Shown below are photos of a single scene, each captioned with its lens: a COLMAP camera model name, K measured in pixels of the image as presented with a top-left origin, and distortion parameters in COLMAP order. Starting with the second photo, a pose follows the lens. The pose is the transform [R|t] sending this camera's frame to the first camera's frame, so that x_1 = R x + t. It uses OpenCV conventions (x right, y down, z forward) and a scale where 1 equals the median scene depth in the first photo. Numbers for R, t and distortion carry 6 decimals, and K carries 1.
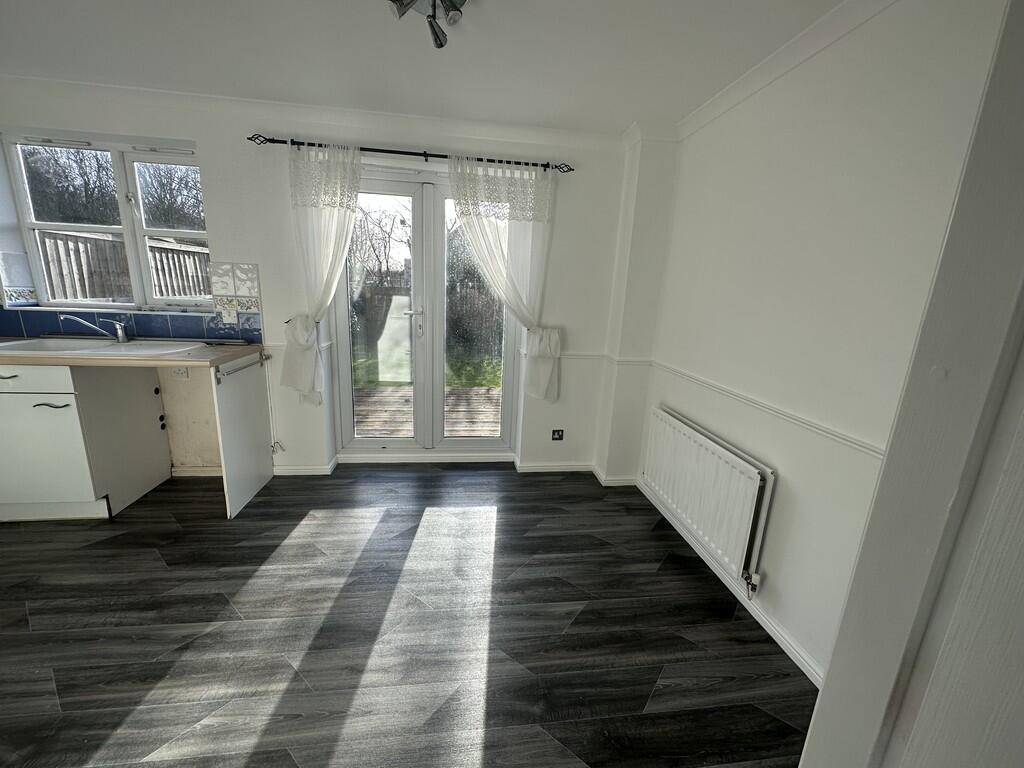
lens RADIAL K [[405.9, 0, 512.0], [0, 405.9, 384.0], [0, 0, 1]] dist [-0.009137, 0.000119]
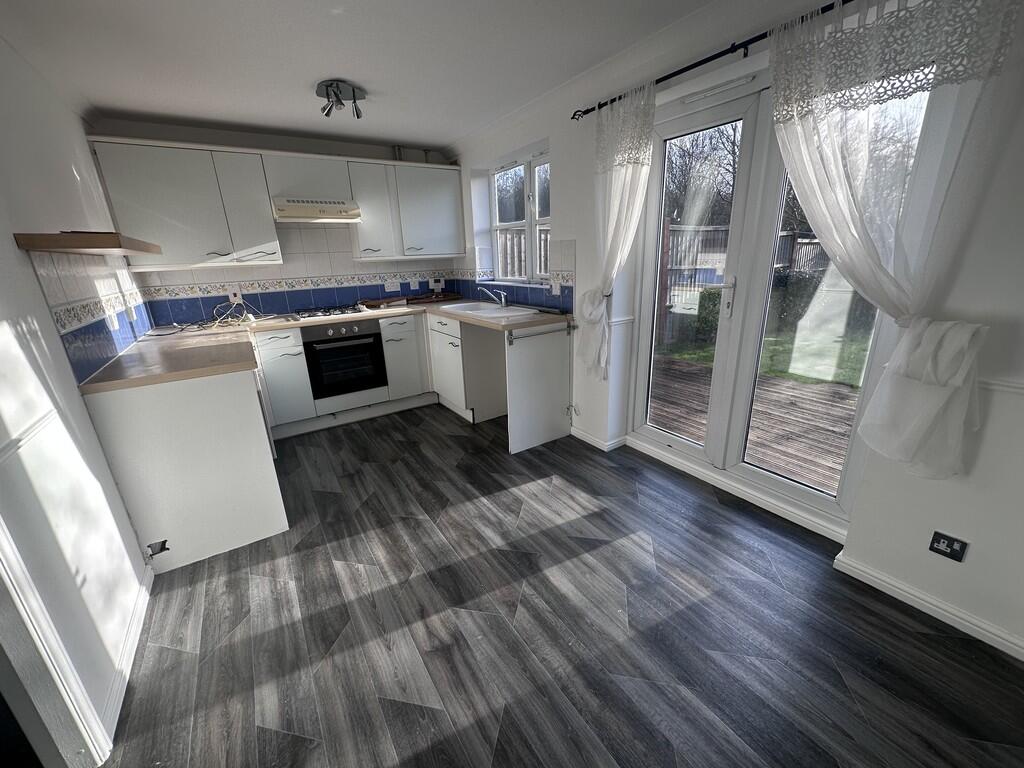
lens RADIAL K [[405.9, 0, 512.0], [0, 405.9, 384.0], [0, 0, 1]] dist [-0.009137, 0.000119]
pose [[0.427252, 0.213874, -0.878472, 0.340917], [-0.149516, 0.974955, 0.164645, -0.078580], [0.891684, 0.061000, 0.448529, 0.409965]]
